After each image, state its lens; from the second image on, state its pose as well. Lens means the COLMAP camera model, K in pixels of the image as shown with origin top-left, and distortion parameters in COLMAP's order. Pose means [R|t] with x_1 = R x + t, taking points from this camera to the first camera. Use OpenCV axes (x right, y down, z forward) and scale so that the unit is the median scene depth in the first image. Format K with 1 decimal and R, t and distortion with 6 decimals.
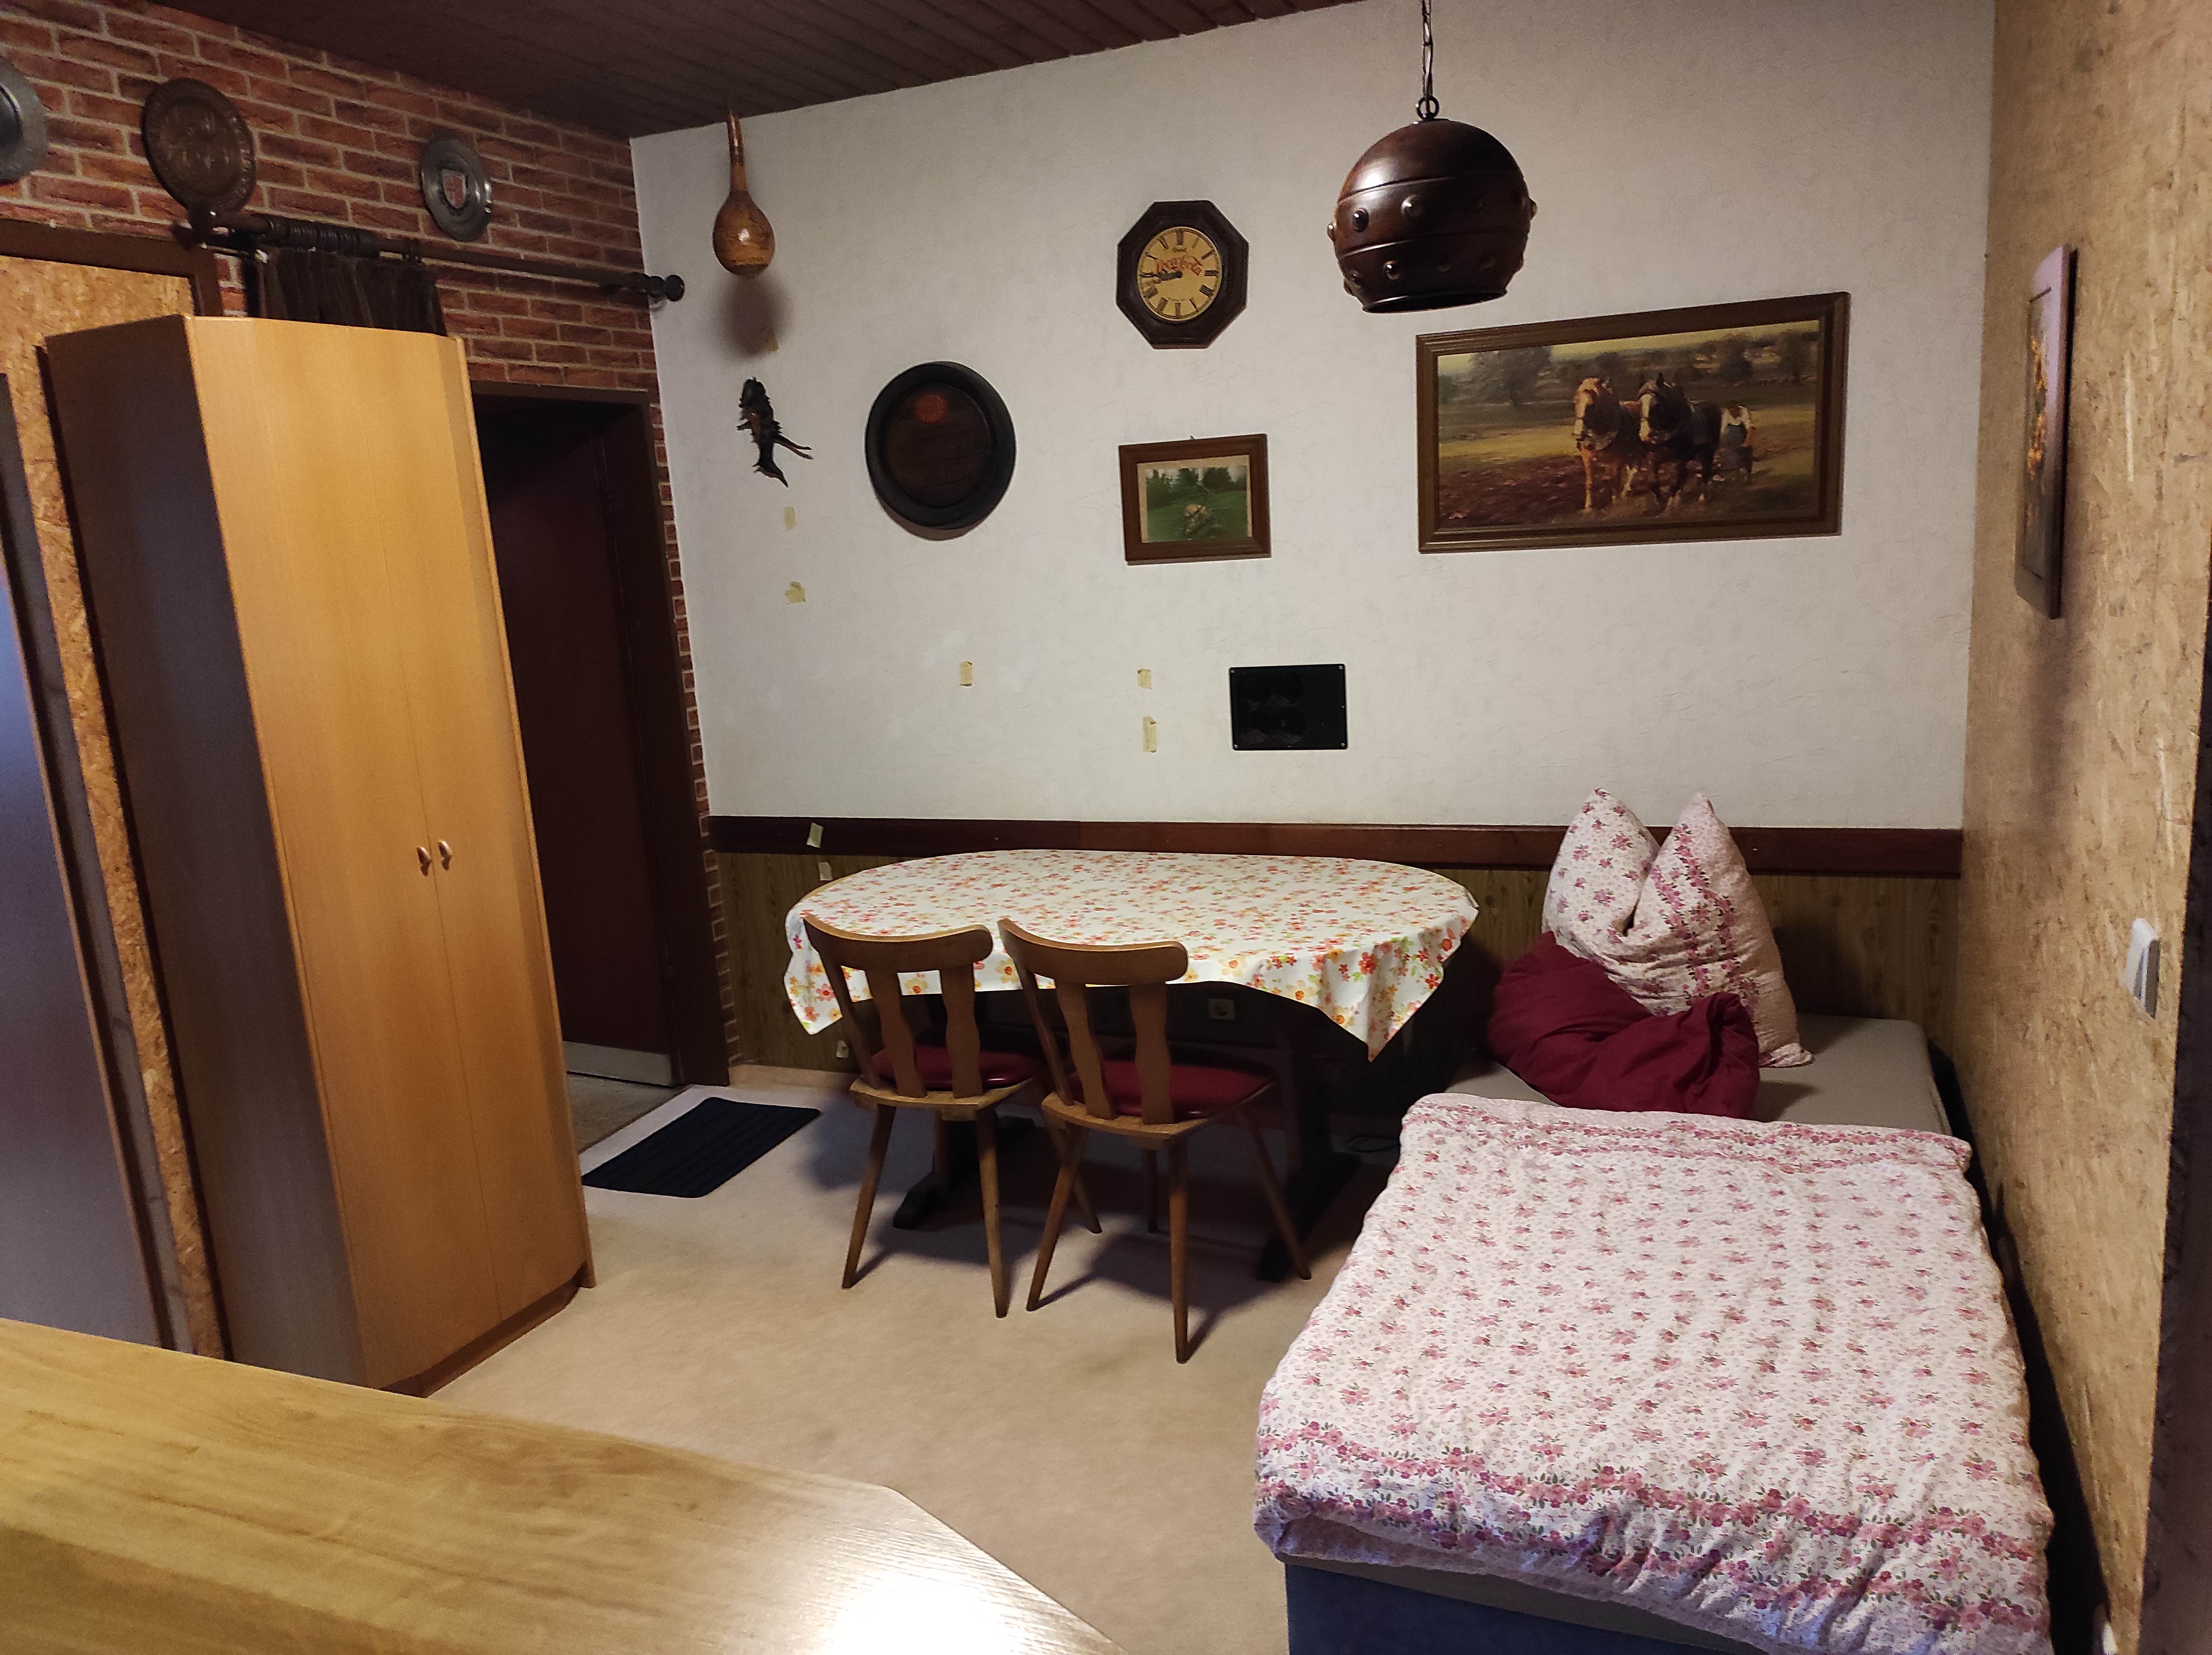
lens RADIAL K [[1646.0, 0, 1089.0], [0, 1646.0, 826.9], [0, 0, 1]] dist [0.040788, -0.045345]
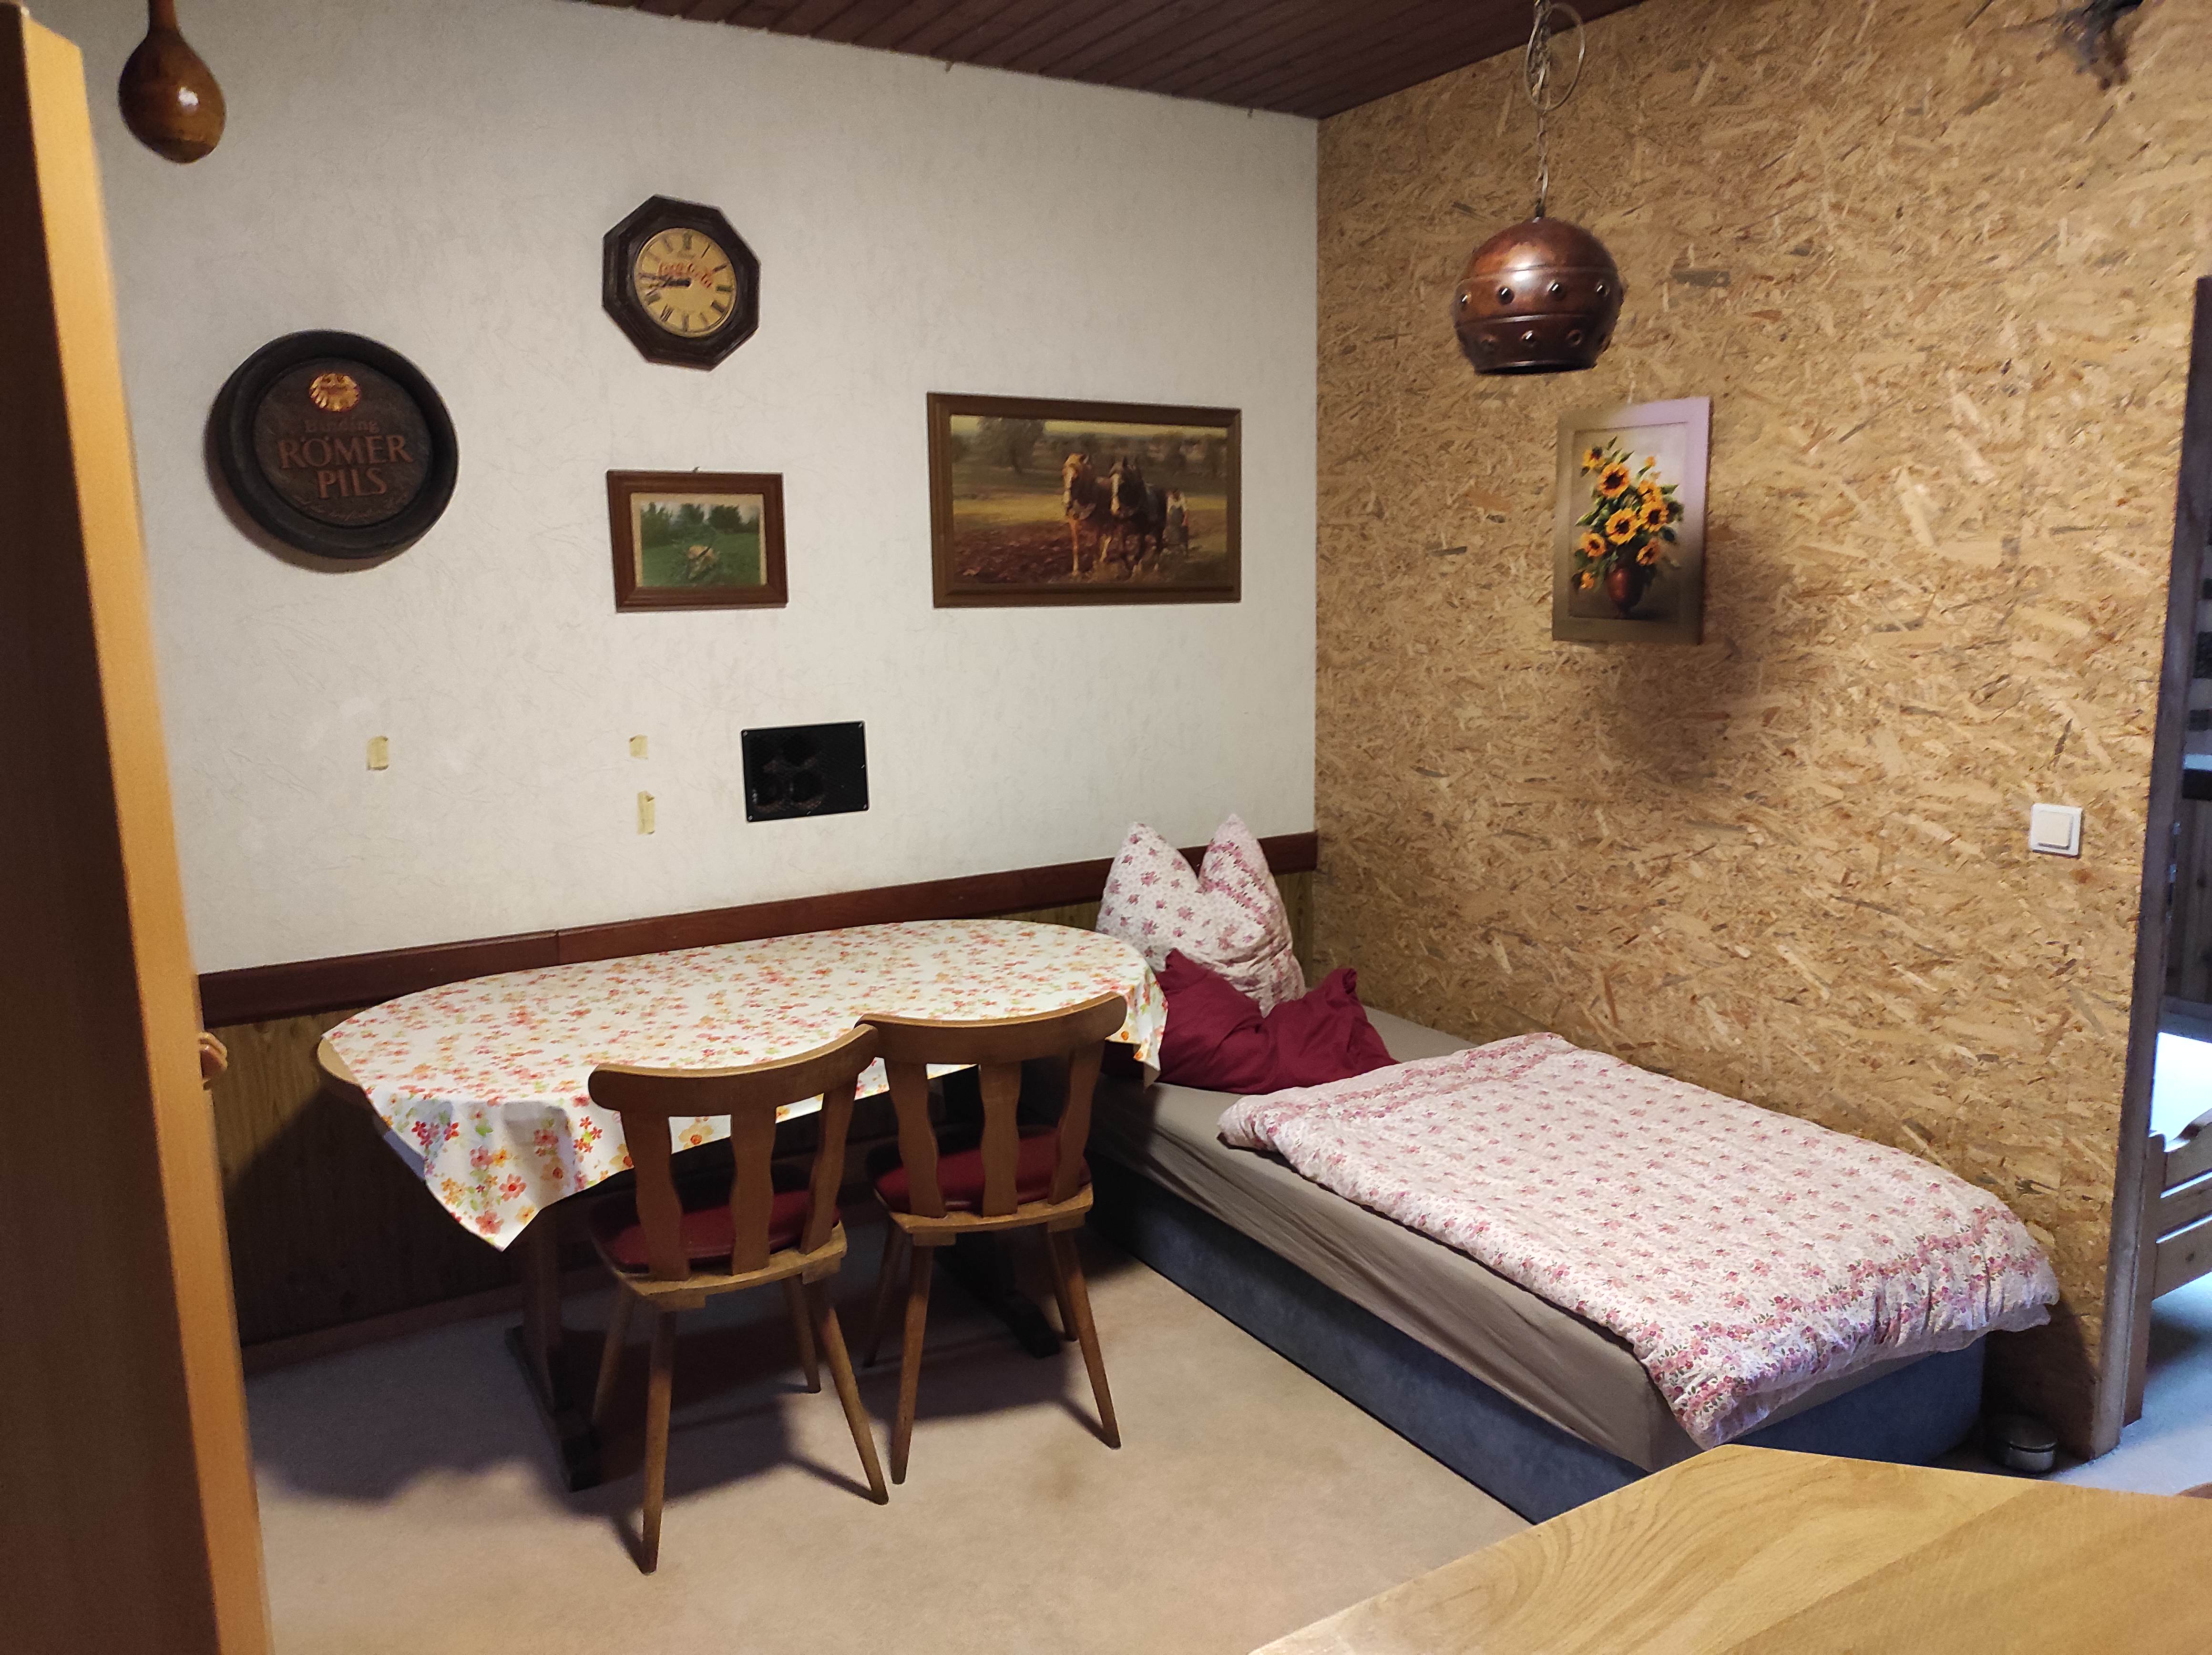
lens RADIAL K [[1646.0, 0, 1089.0], [0, 1646.0, 826.9], [0, 0, 1]] dist [0.040788, -0.045345]
pose [[0.578315, -0.071688, 0.812658, -0.598491], [0.130621, 0.991417, -0.005498, -0.017284], [-0.805289, 0.109329, 0.582716, 0.375655]]
